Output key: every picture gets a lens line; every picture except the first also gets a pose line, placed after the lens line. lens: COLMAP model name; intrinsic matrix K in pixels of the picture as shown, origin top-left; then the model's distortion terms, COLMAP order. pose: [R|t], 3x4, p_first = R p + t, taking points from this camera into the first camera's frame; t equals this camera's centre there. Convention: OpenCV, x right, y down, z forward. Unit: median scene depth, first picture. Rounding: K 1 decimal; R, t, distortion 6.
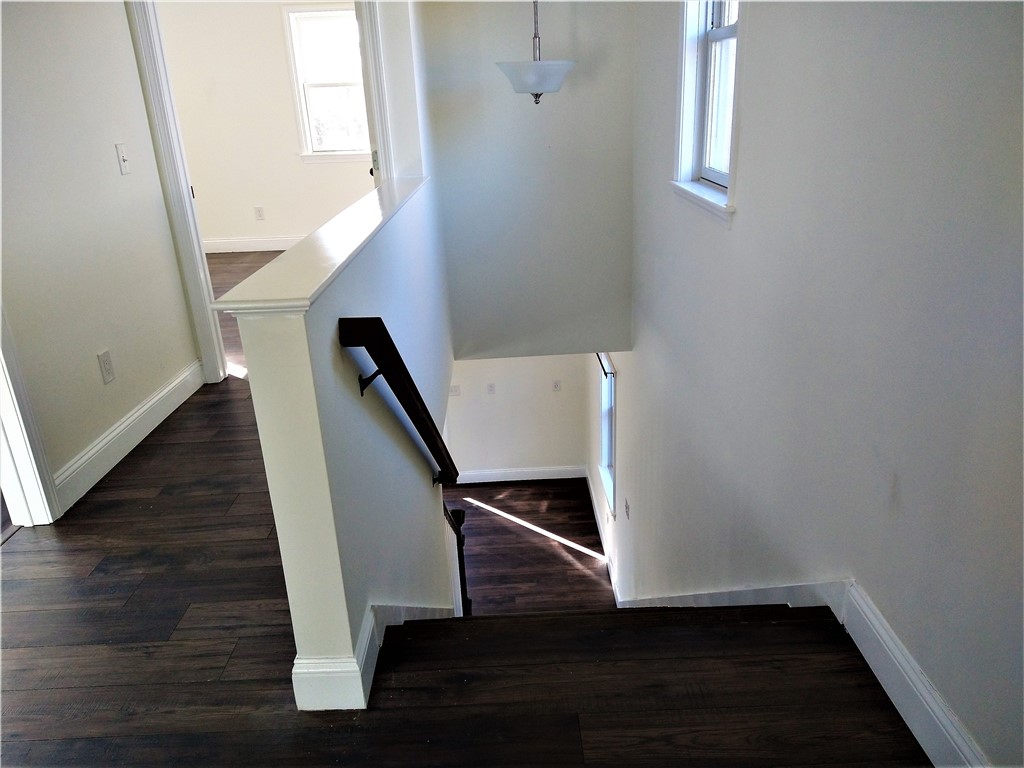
lens RADIAL K [[755.4, 0, 515.9], [0, 755.4, 382.5], [0, 0, 1]] dist [0.103430, -0.128328]
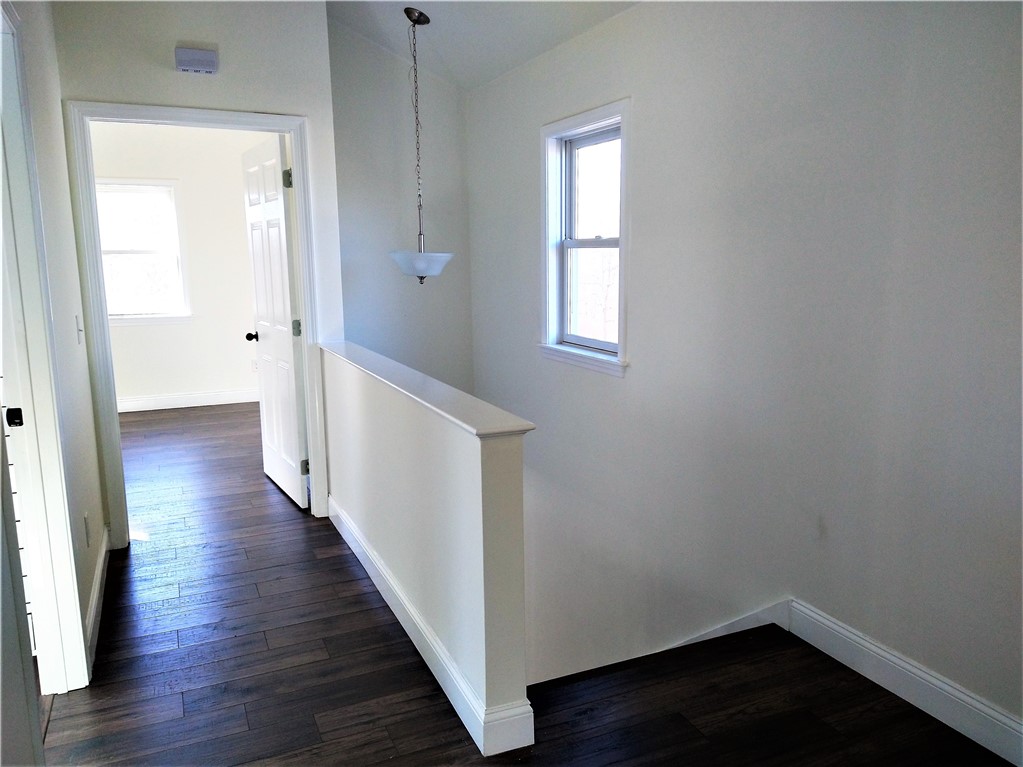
lens RADIAL K [[754.6, 0, 513.3], [0, 754.6, 381.1], [0, 0, 1]] dist [0.103430, -0.128328]
pose [[0.920974, -0.029288, 0.388522, -0.603724], [0.106696, 0.978011, -0.179194, 0.043958], [-0.374730, 0.206487, 0.903848, -0.244738]]
